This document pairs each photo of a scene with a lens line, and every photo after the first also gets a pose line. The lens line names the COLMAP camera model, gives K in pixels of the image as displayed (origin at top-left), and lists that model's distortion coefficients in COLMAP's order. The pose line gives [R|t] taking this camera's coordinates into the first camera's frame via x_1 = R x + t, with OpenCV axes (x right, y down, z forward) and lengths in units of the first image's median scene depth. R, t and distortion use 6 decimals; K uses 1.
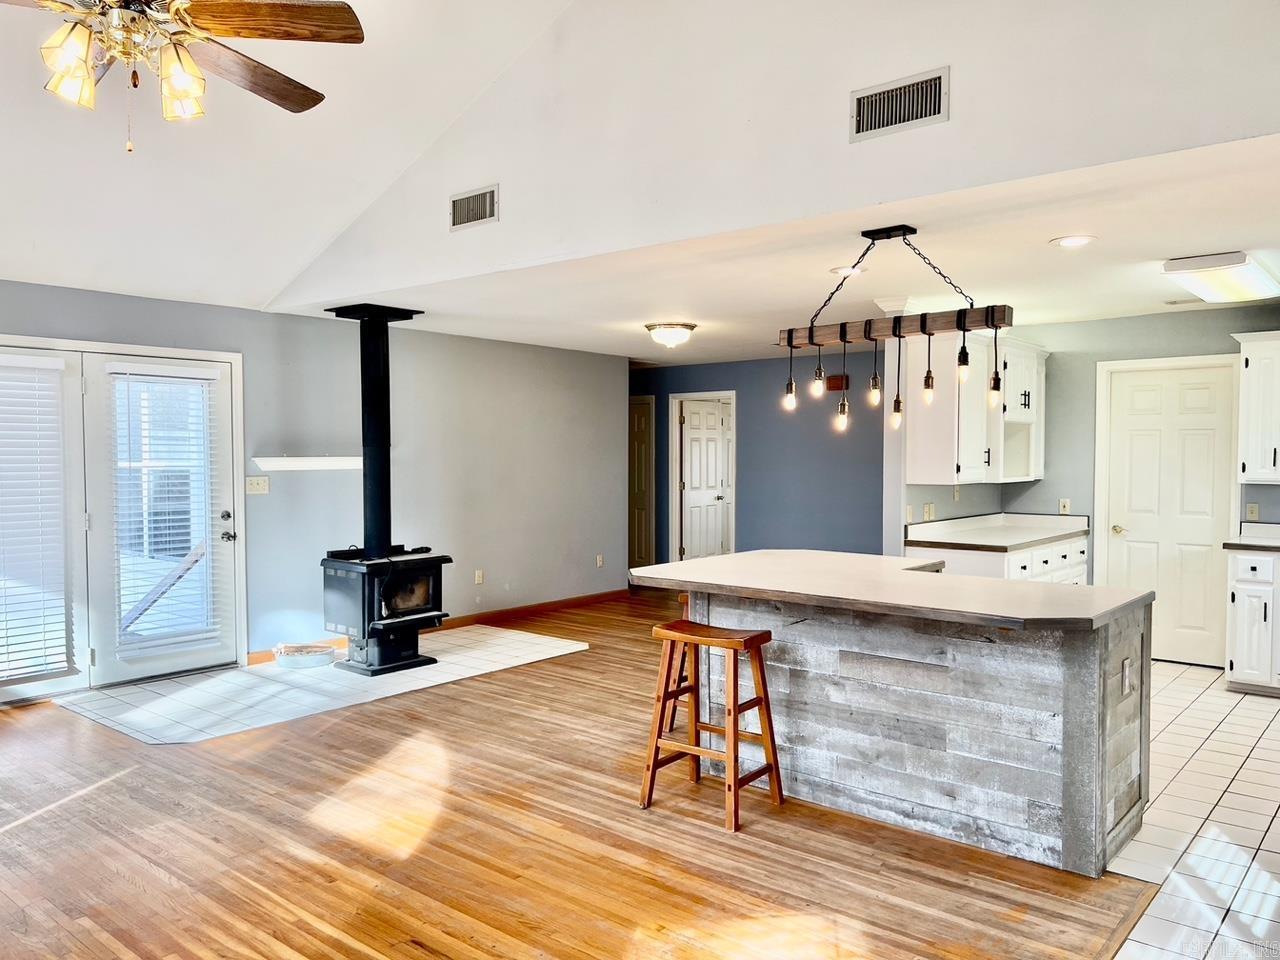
lens RADIAL K [[964.6, 0, 640.2], [0, 964.6, 485.2], [0, 0, 1]] dist [0.051814, -0.058896]
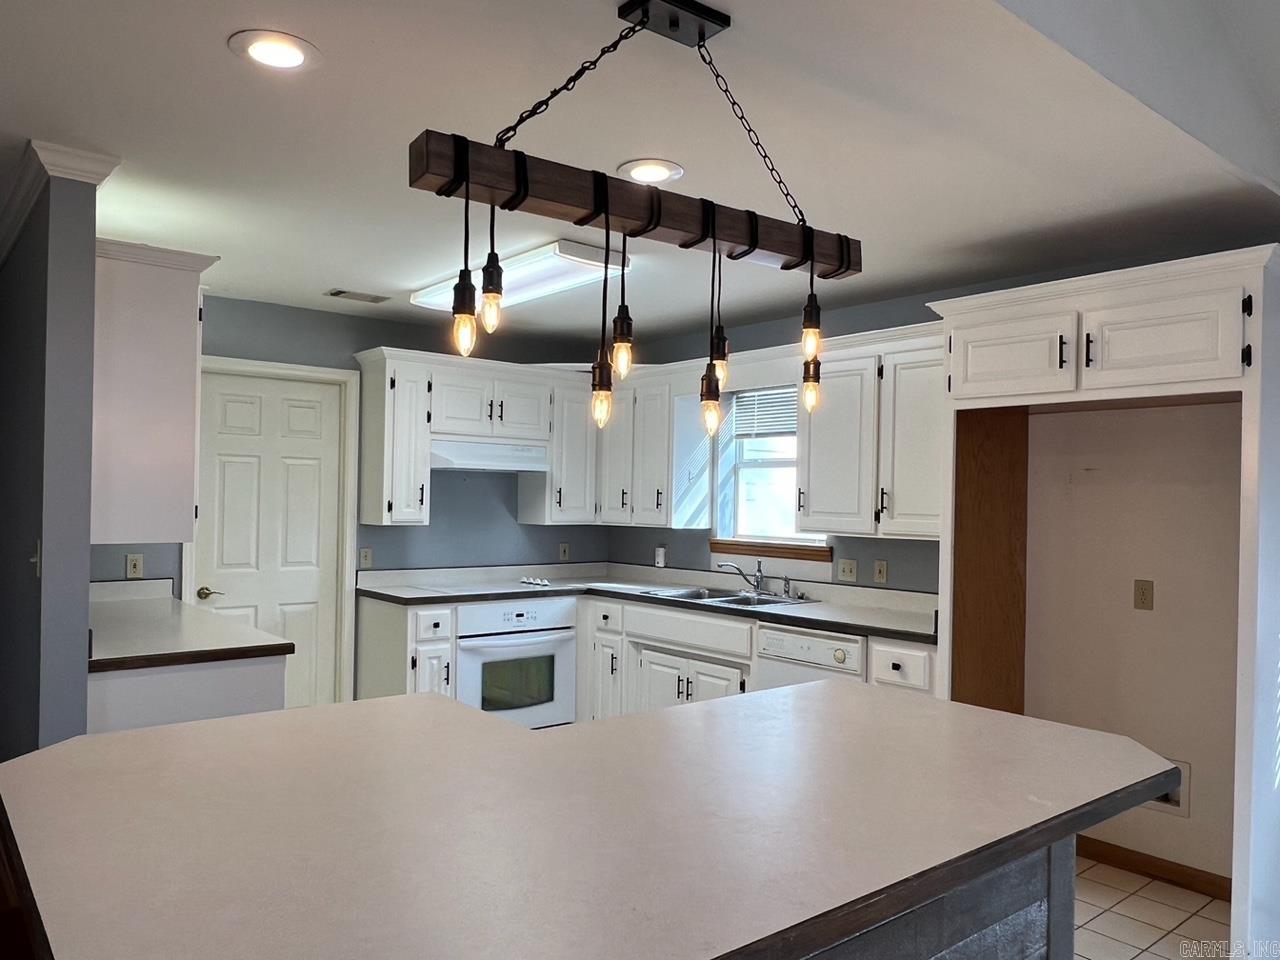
lens RADIAL K [[920.2, 0, 640.0], [0, 920.2, 480.0], [0, 0, 1]] dist [-0.009105, -0.005347]
pose [[0.185497, 0.020260, 0.982436, -0.169392], [0.017356, 0.999564, -0.023890, -0.024576], [-0.982492, 0.021483, 0.185064, 0.886267]]
